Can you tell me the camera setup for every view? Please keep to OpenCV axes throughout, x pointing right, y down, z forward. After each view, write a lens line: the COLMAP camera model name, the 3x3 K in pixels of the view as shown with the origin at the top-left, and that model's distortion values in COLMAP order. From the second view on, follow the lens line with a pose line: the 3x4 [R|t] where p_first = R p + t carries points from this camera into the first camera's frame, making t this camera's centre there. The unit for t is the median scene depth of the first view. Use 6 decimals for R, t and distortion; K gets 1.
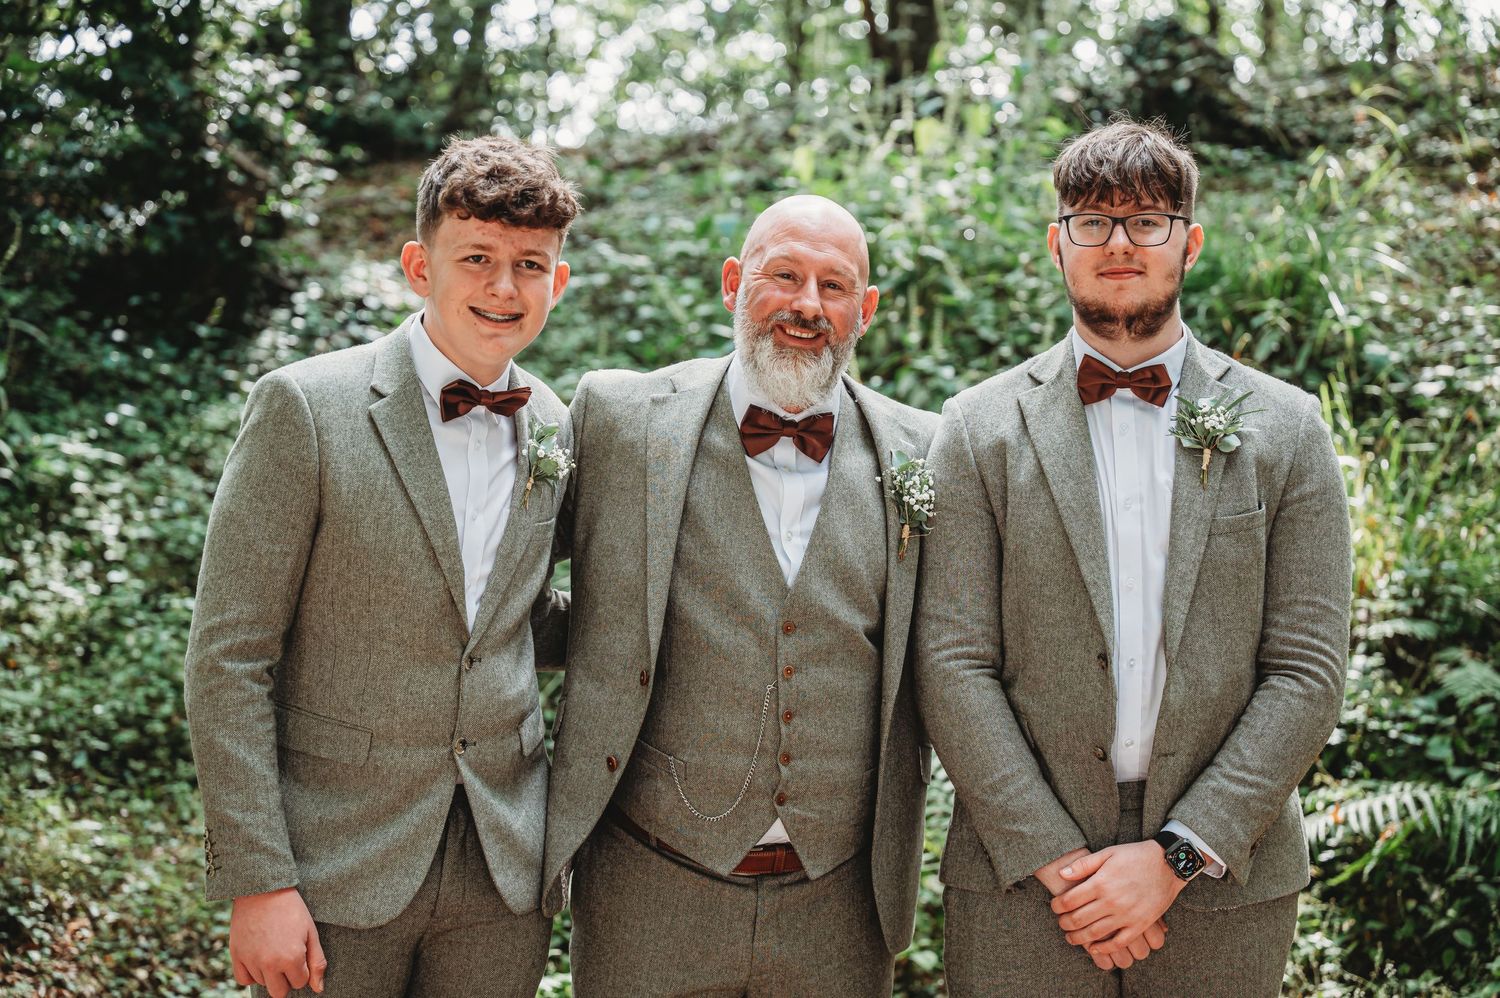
lens RADIAL K [[3088.3, 0, 792.7], [0, 3088.3, 499.5], [0, 0, 1]] dist [-0.017565, -0.103038]
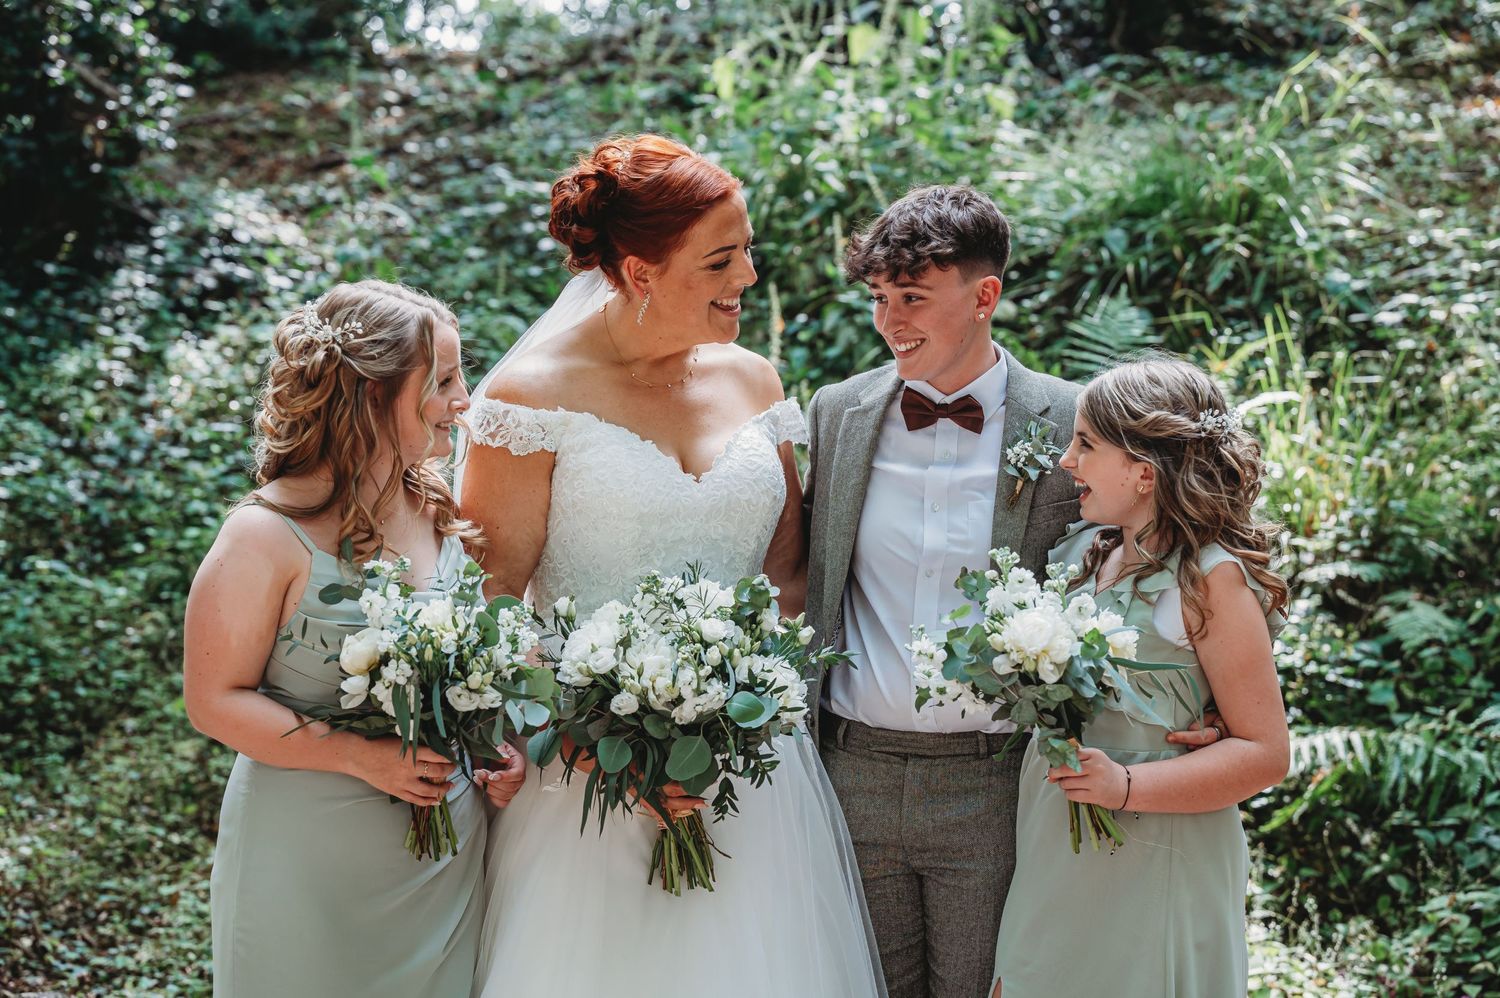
lens RADIAL K [[3867.8, 0, 750.0], [0, 3867.8, 499.0], [0, 0, 1]] dist [0.237803, 0.339708]
pose [[0.999936, -0.010414, 0.004356, 0.007617], [0.010387, 0.999926, 0.006372, 0.008868], [-0.004422, -0.006326, 0.999970, -0.171785]]
